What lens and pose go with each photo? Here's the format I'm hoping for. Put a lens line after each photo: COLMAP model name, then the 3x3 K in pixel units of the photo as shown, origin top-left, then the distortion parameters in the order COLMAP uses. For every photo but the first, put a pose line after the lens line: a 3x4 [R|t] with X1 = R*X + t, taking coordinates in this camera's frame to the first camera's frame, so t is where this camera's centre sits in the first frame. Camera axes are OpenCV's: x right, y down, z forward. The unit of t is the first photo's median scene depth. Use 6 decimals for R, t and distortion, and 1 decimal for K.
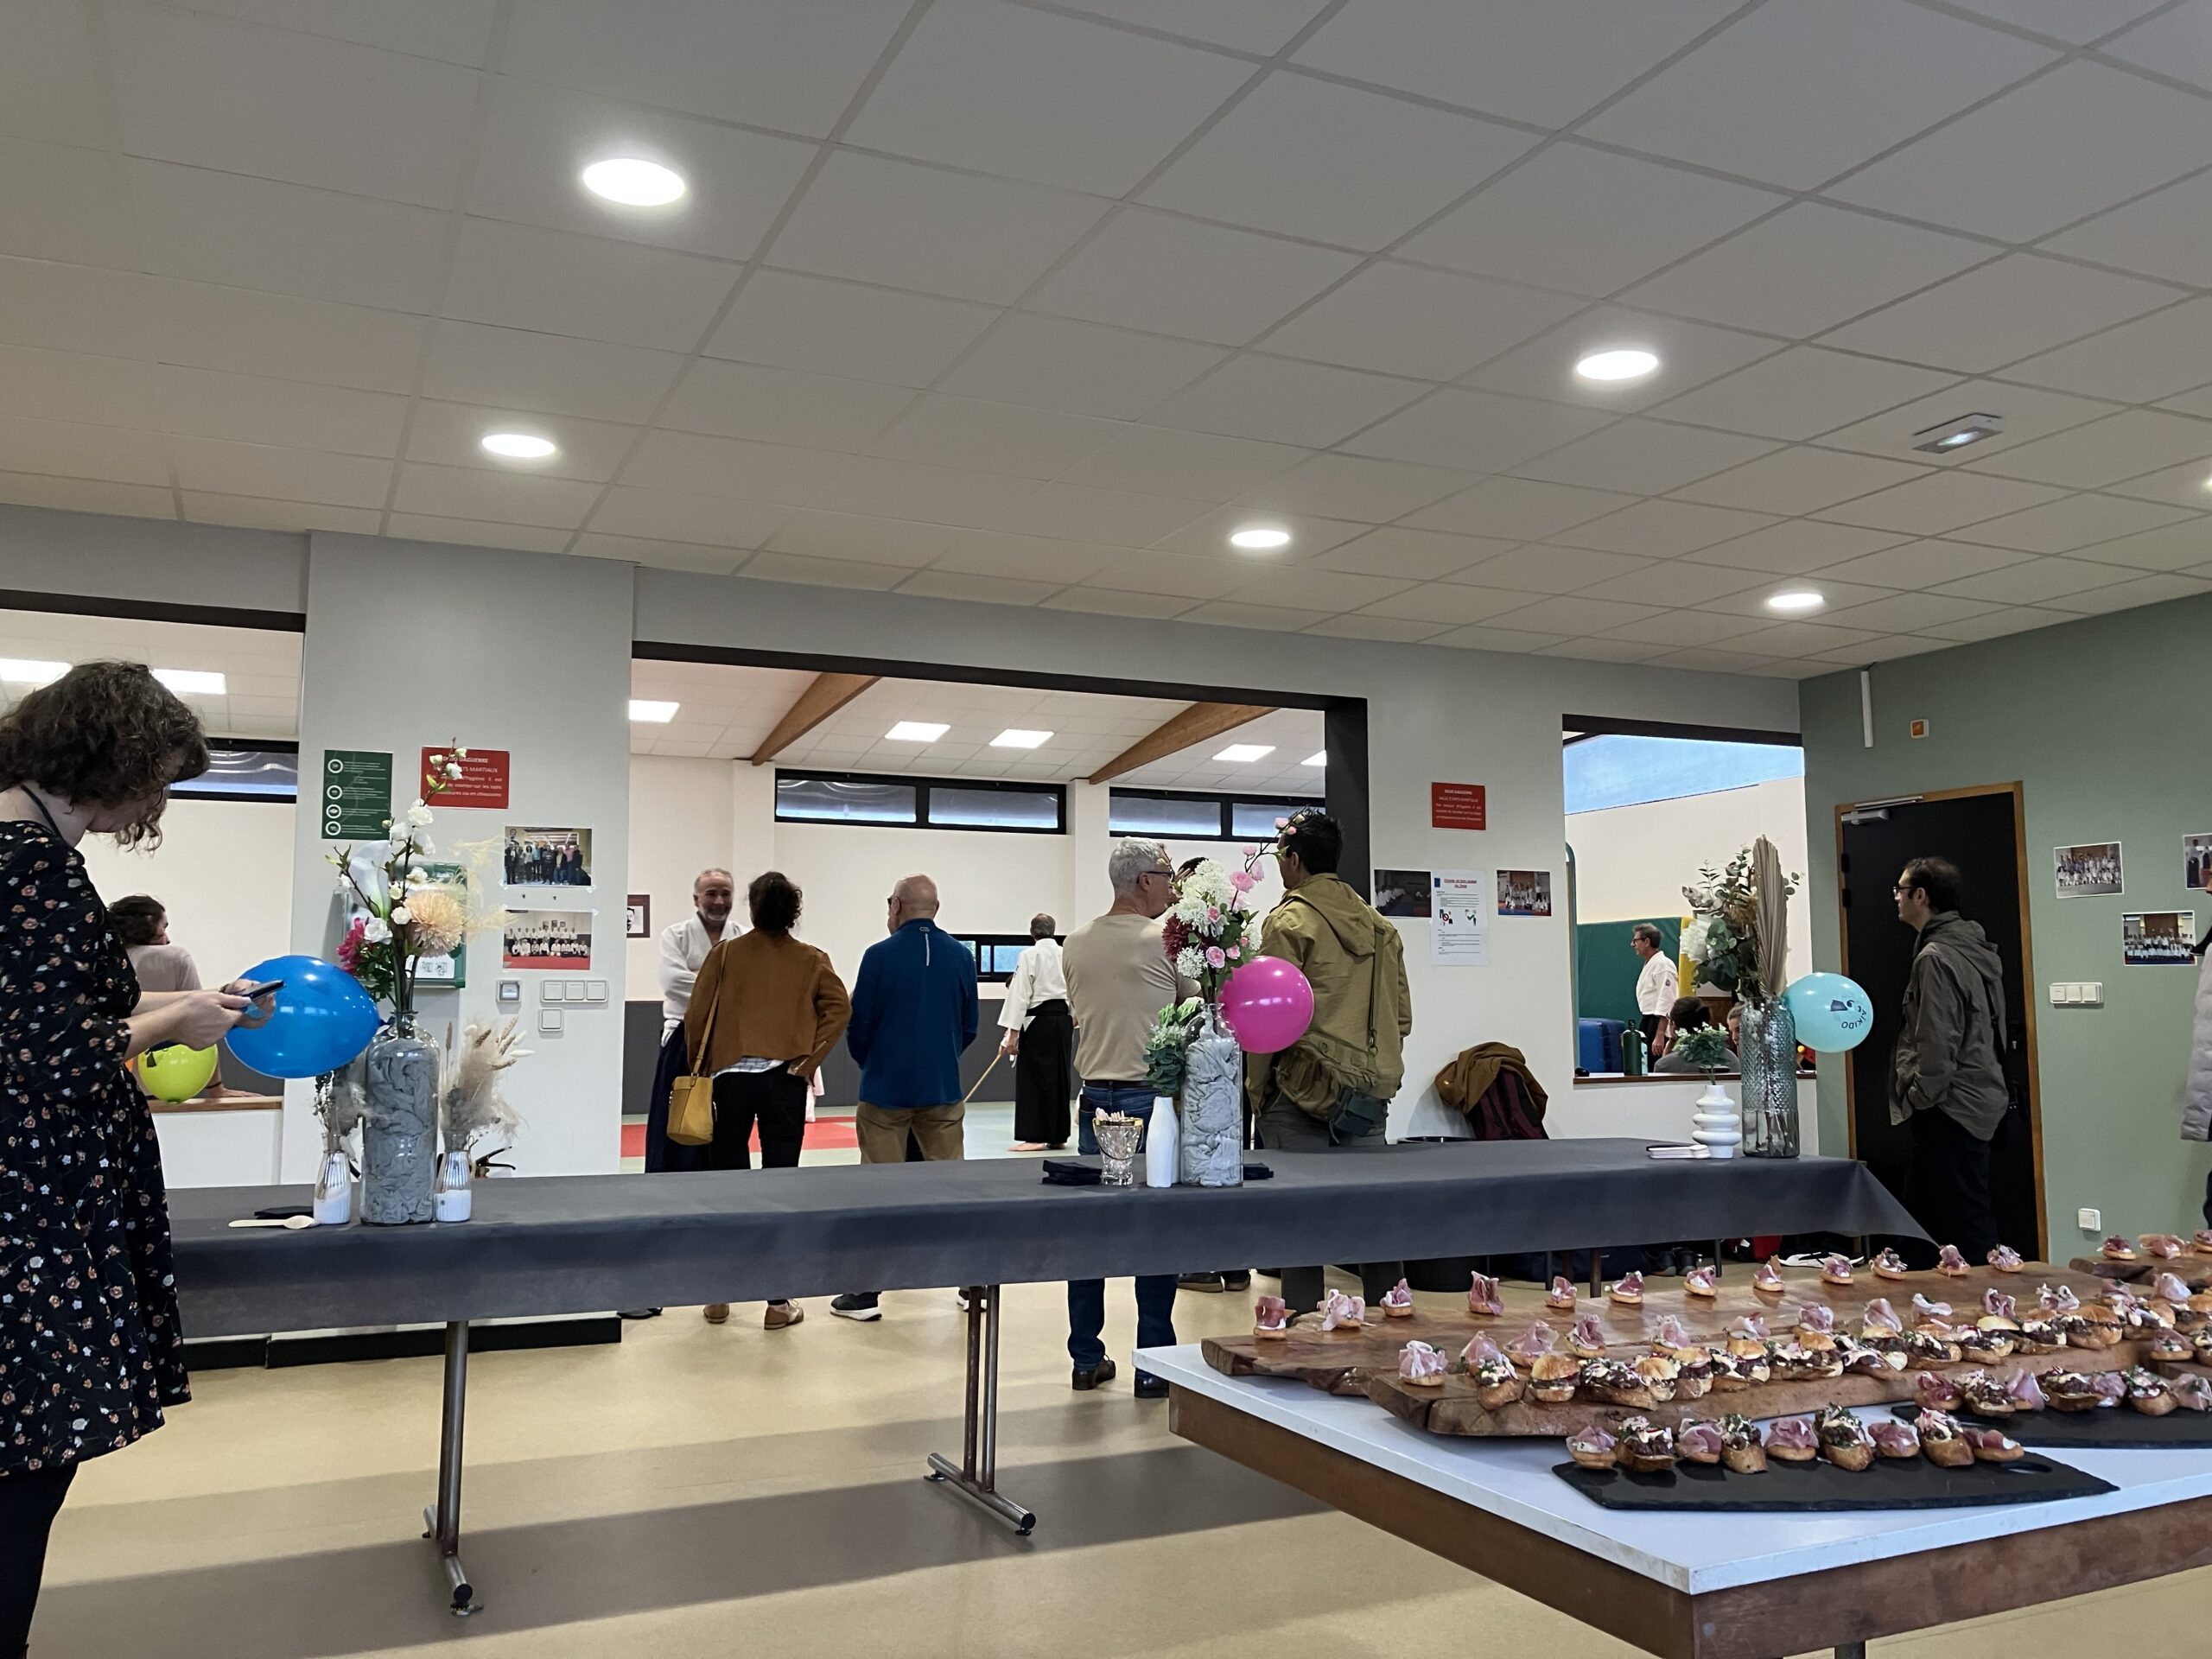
lens RADIAL K [[1757.3, 0, 1106.0], [0, 1757.3, 829.5], [0, 0, 1]] dist [-0.004445, -0.001230]
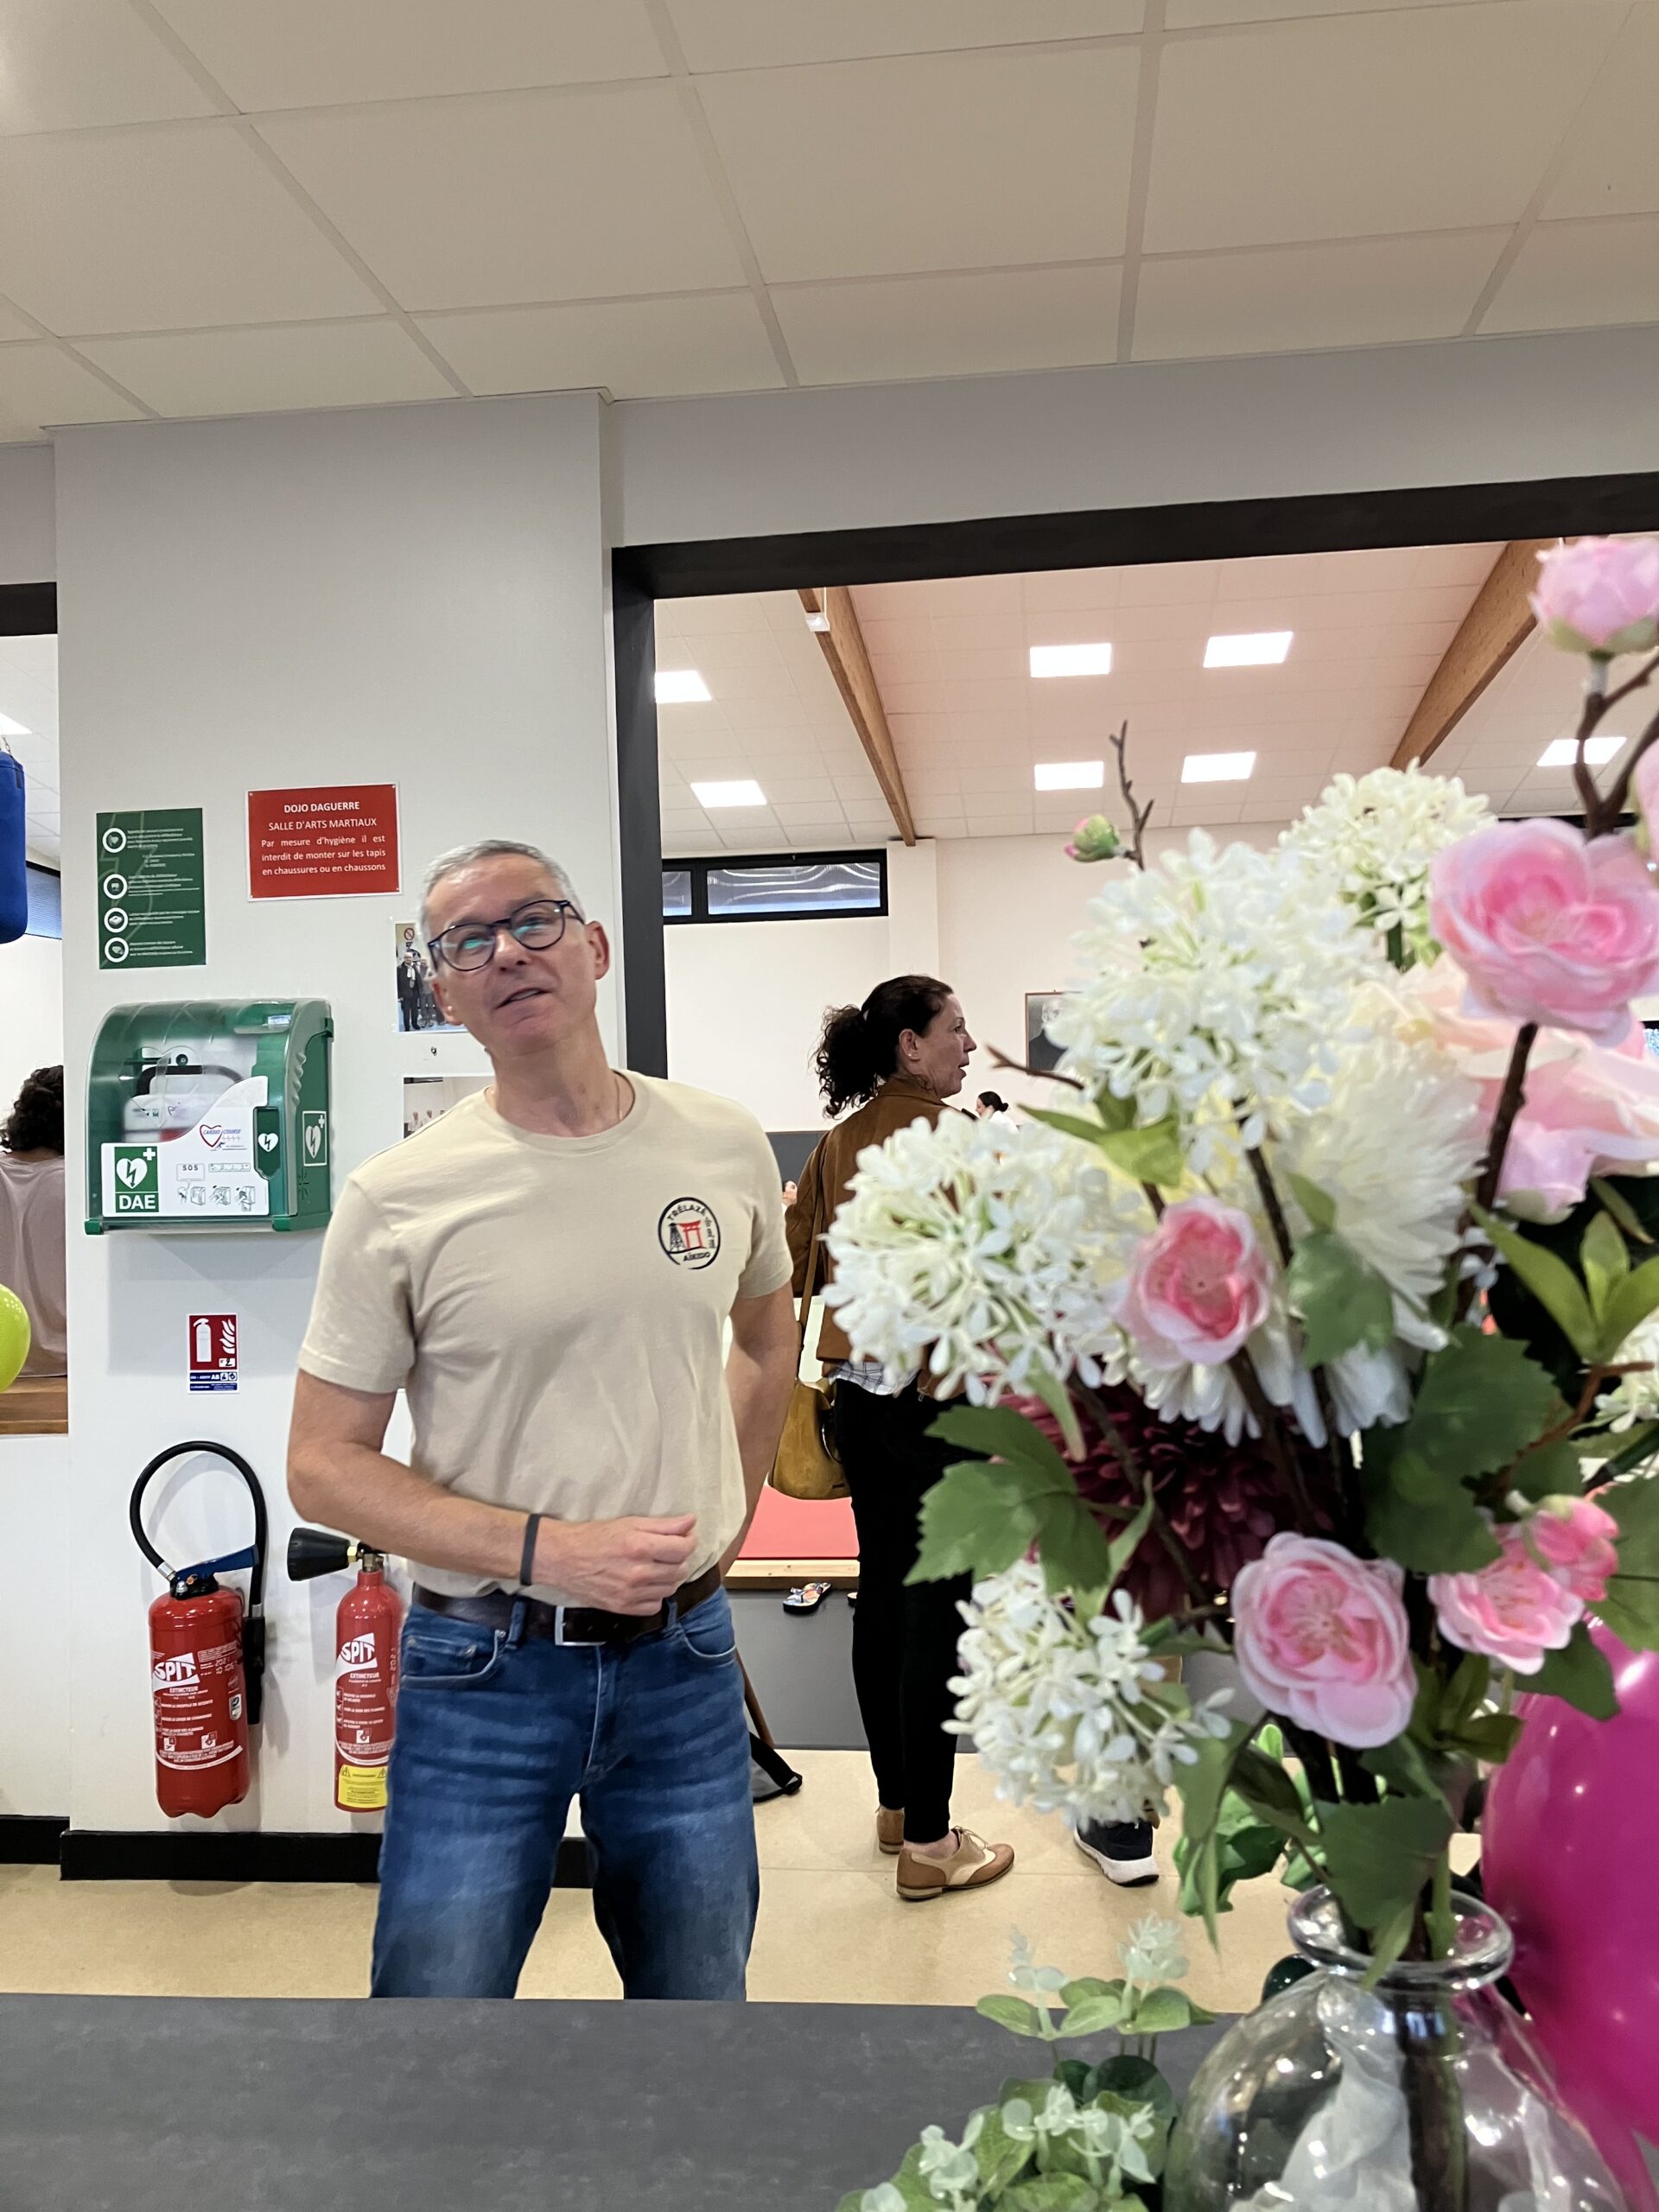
lens RADIAL K [[1757.3, 0, 909.8], [0, 1757.3, 1103.9], [0, 0, 1]] dist [-0.004445, -0.001230]
pose [[0.865036, -0.021972, -0.501228, 0.066005], [0.073956, 0.993711, 0.084076, 0.019785], [0.496229, -0.109798, 0.861221, 0.620487]]
